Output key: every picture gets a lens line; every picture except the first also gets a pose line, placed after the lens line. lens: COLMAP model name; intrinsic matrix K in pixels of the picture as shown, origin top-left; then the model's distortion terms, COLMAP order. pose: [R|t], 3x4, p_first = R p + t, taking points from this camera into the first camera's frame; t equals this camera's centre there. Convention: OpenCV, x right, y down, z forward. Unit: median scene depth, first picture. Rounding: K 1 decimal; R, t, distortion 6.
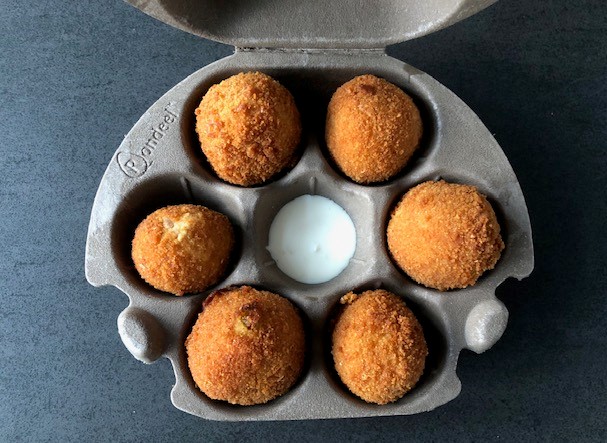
lens RADIAL K [[518.0, 0, 315.9], [0, 518.0, 270.0], [0, 0, 1]] dist [0.002549, -0.035647]
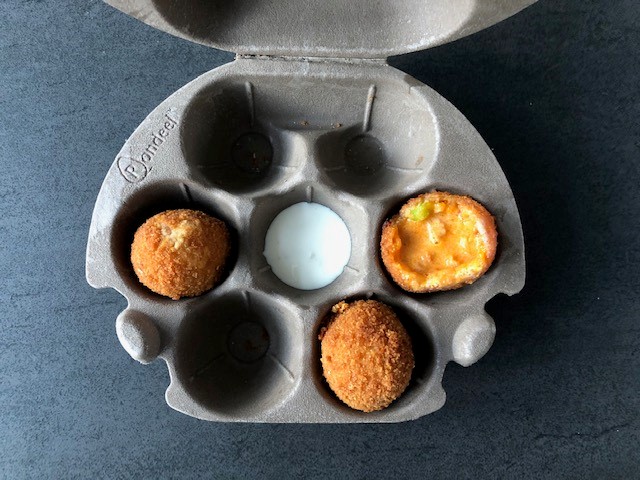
lens RADIAL K [[521.9, 0, 318.1], [0, 521.9, 239.5], [0, 0, 1]] dist [-0.003537, 0.014328]
pose [[0.999005, 0.036599, -0.025497, 0.041506], [-0.035000, 0.997550, 0.060578, -0.141847], [0.027651, -0.059626, 0.997838, -0.022967]]
